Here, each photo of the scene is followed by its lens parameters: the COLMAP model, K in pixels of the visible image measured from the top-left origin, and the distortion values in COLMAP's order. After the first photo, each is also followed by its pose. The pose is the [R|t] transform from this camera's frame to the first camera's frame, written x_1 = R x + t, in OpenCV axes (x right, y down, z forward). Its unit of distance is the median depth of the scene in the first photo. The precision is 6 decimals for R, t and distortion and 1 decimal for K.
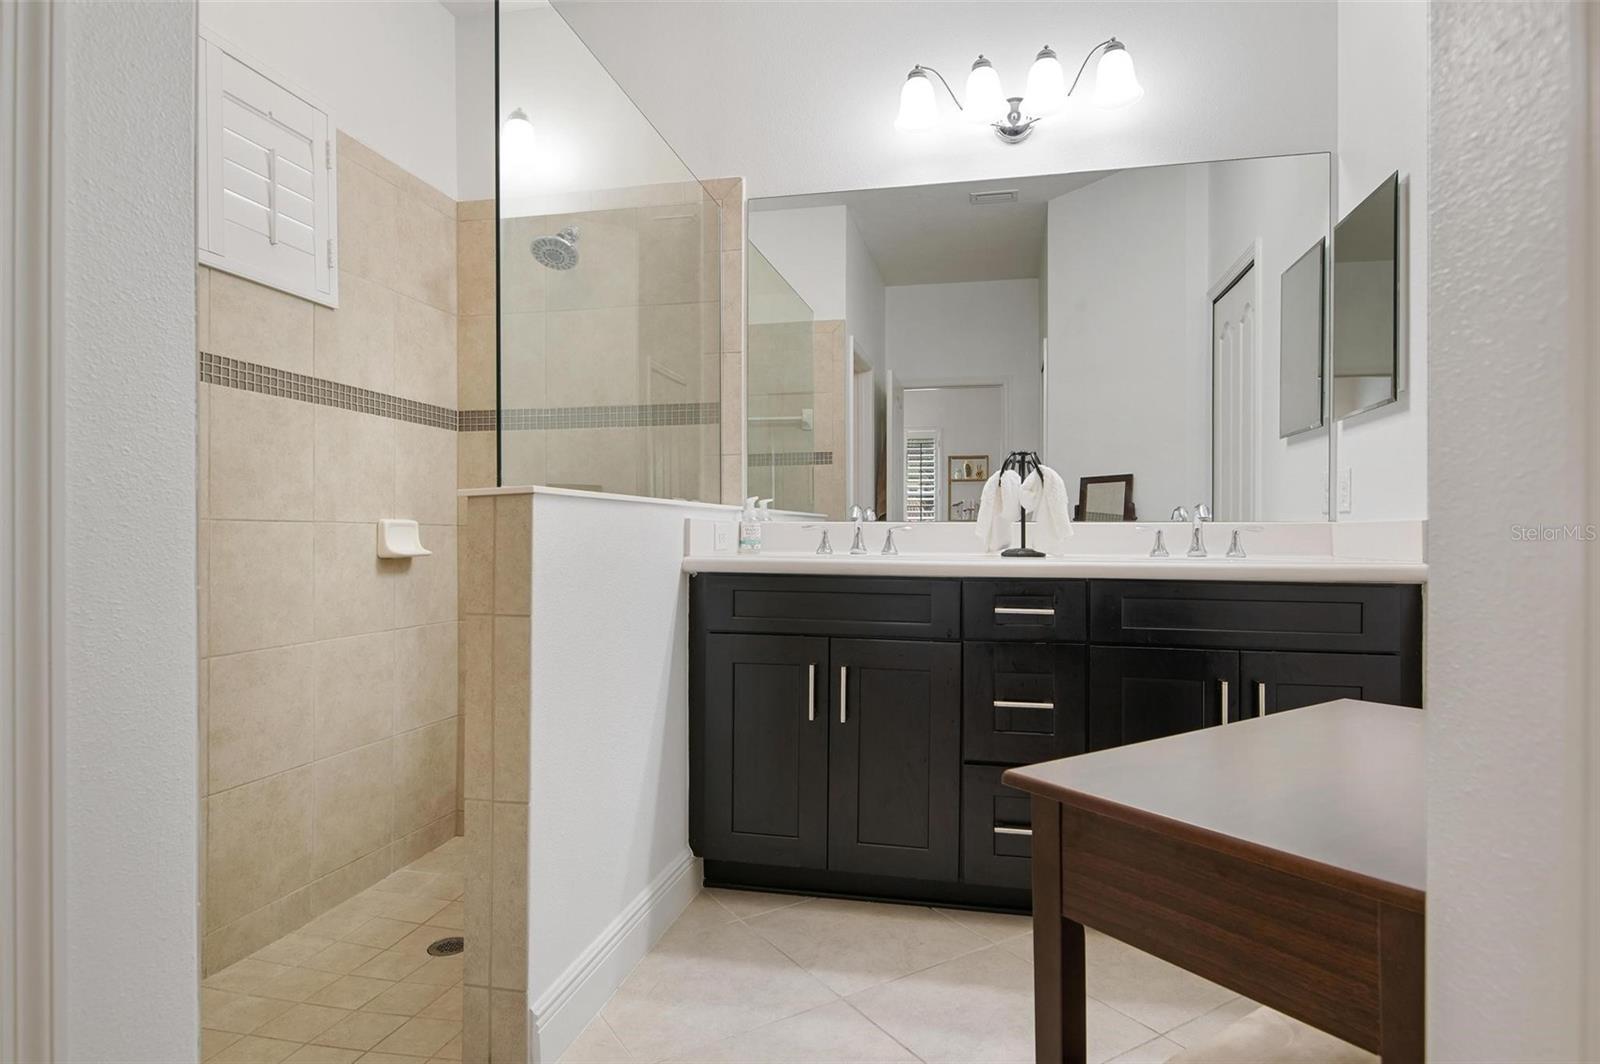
lens RADIAL K [[941.9, 0, 788.0], [0, 941.9, 531.7], [0, 0, 1]] dist [0.013982, 0.000093]
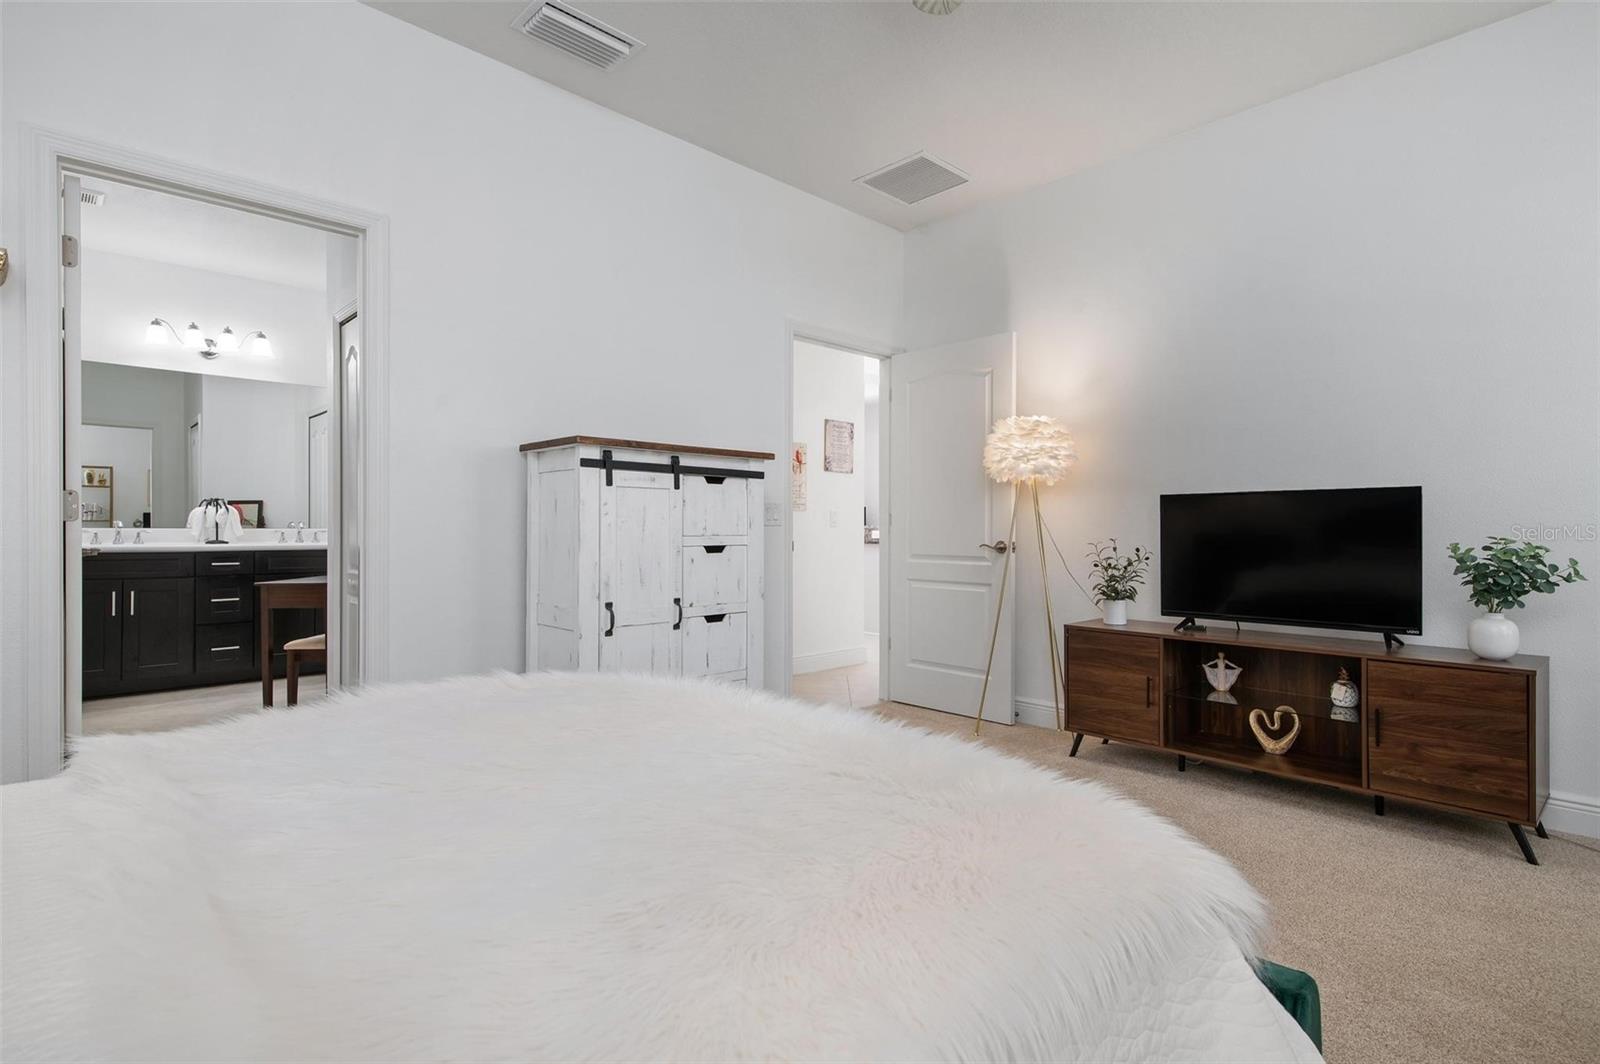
lens RADIAL K [[807.2, 0, 837.5], [0, 807.2, 530.5], [0, 0, 1]] dist [0.005051, -0.000433]
pose [[0.549415, -0.002357, 0.835546, -0.559893], [-0.000565, 0.999995, 0.003192, -0.012475], [-0.835550, -0.002226, 0.549411, -1.333783]]
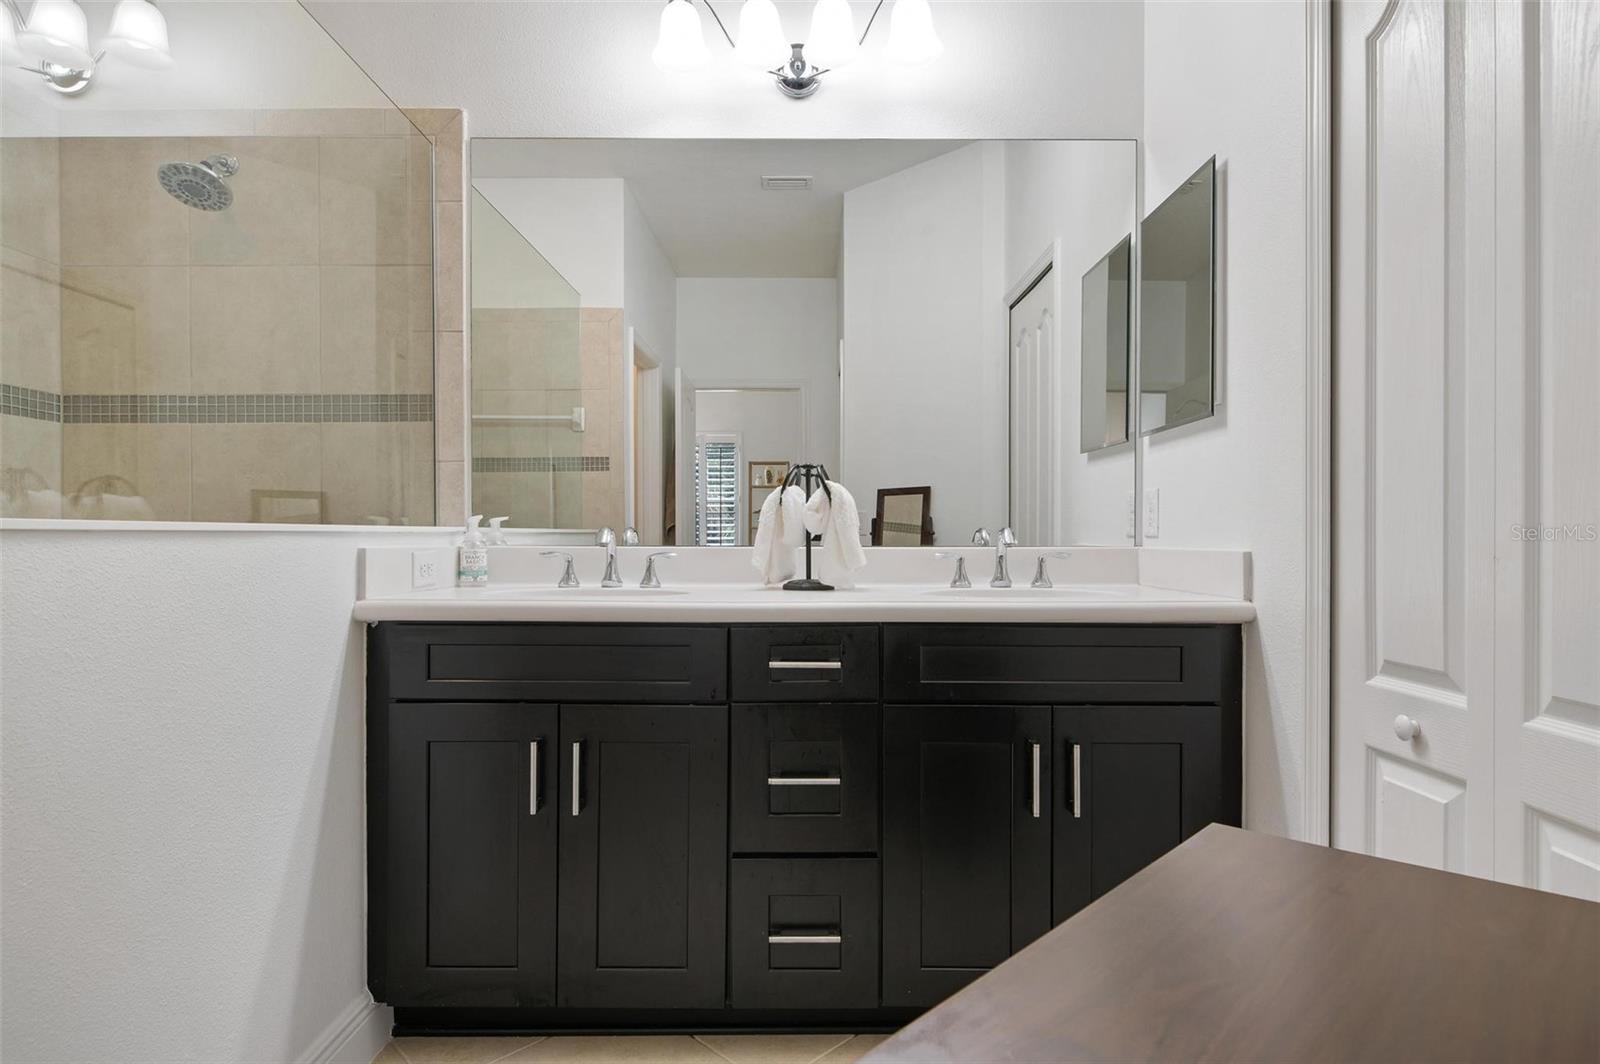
lens RADIAL K [[941.9, 0, 803.0], [0, 941.9, 537.1], [0, 0, 1]] dist [0.013982, 0.000093]
pose [[0.976323, -0.001448, 0.216312, 0.061461], [0.000863, 0.999996, 0.002801, -0.021796], [-0.216315, -0.002548, 0.976320, 0.176932]]
